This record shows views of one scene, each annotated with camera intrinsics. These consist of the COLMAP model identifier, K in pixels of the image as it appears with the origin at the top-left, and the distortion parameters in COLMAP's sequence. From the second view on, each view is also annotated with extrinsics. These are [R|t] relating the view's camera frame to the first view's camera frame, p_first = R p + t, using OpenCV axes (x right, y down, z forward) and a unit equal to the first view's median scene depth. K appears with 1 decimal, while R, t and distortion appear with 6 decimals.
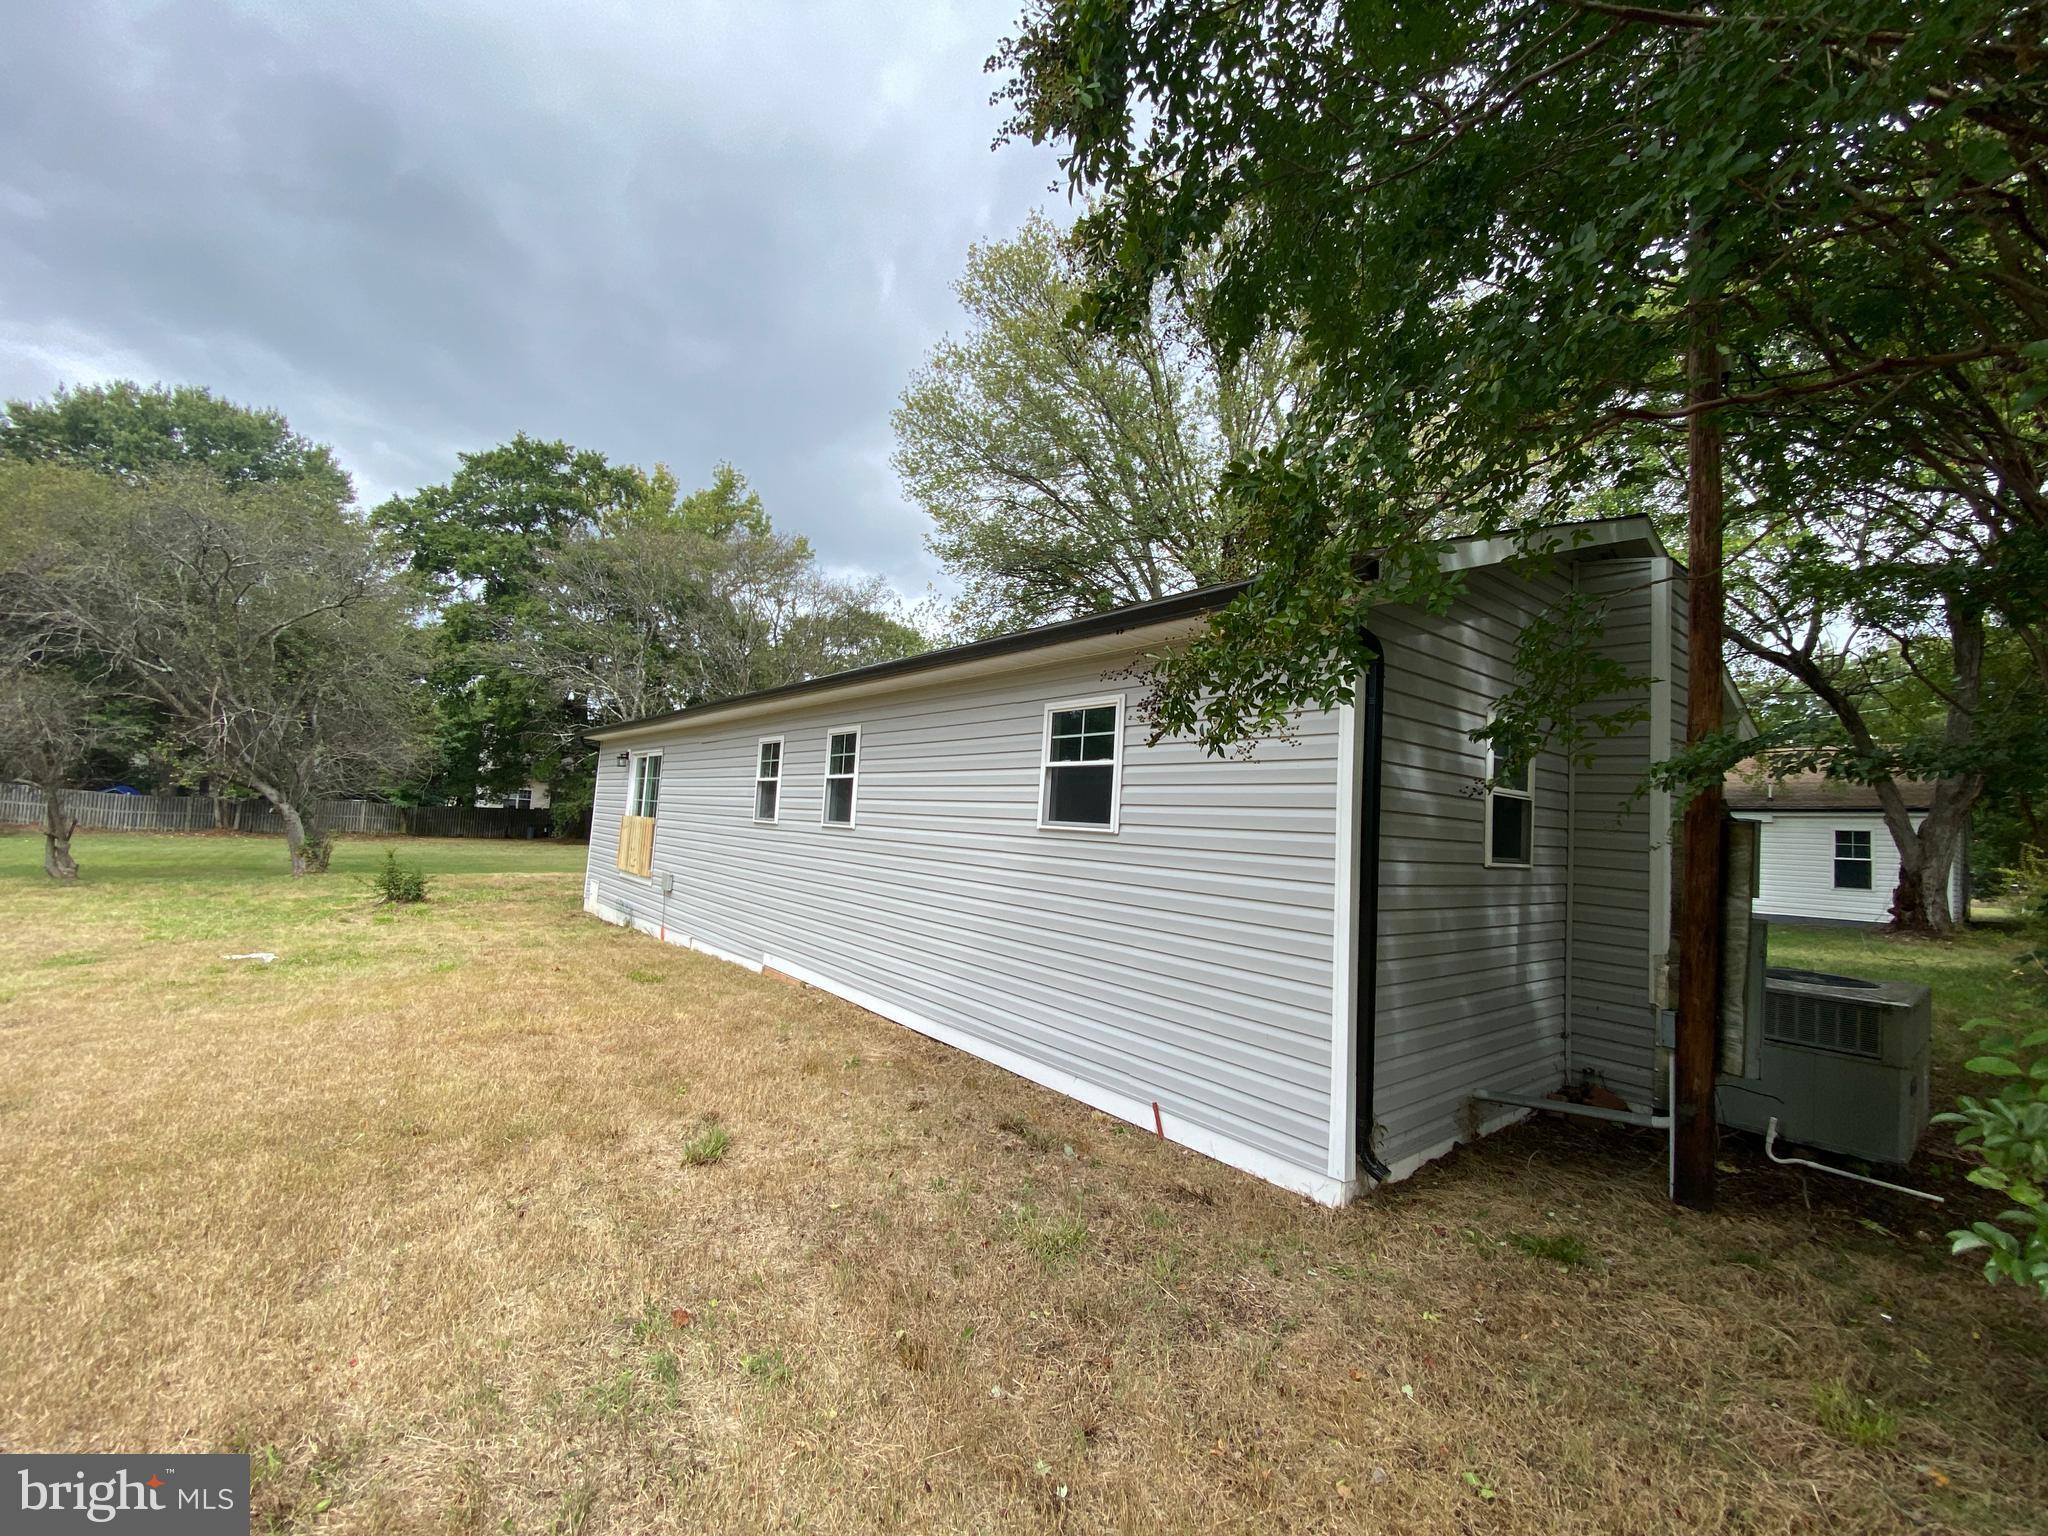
lens RADIAL K [[849.2, 0, 1026.1], [0, 849.2, 774.0], [0, 0, 1]] dist [0.004334, -0.000289]
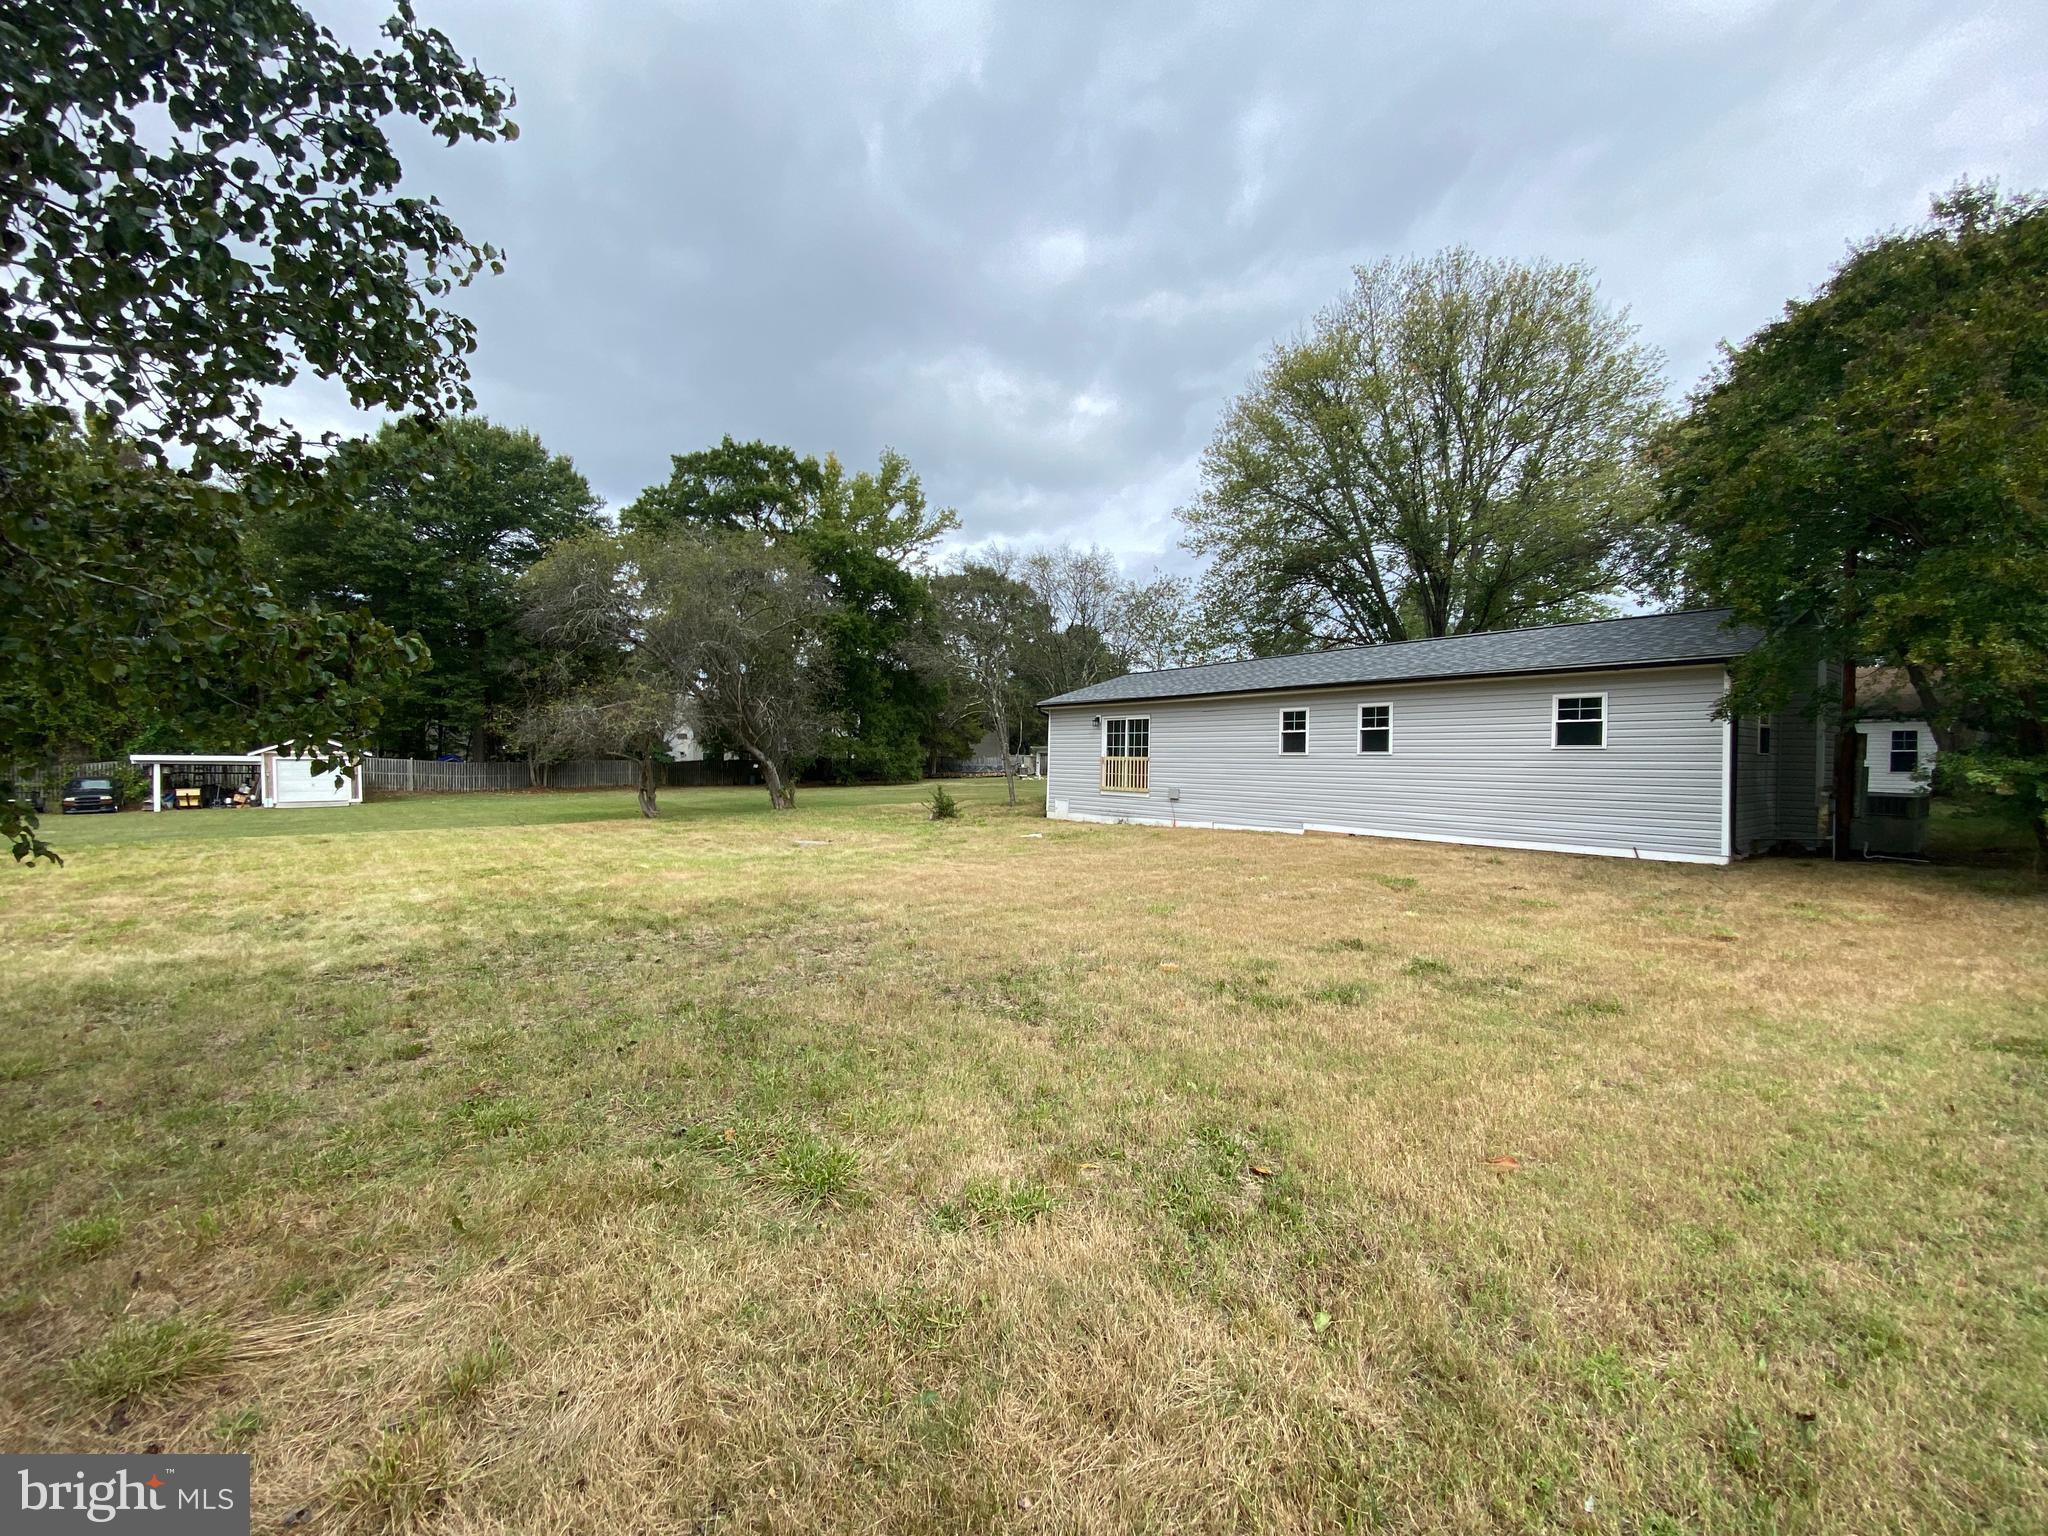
lens RADIAL K [[849.2, 0, 1034.9], [0, 849.2, 769.3], [0, 0, 1]] dist [0.004334, -0.000289]
pose [[0.998696, -0.043375, -0.026942, -0.475925], [0.045183, 0.996482, 0.070584, -0.038342], [0.023785, -0.071709, 0.997142, -0.490400]]
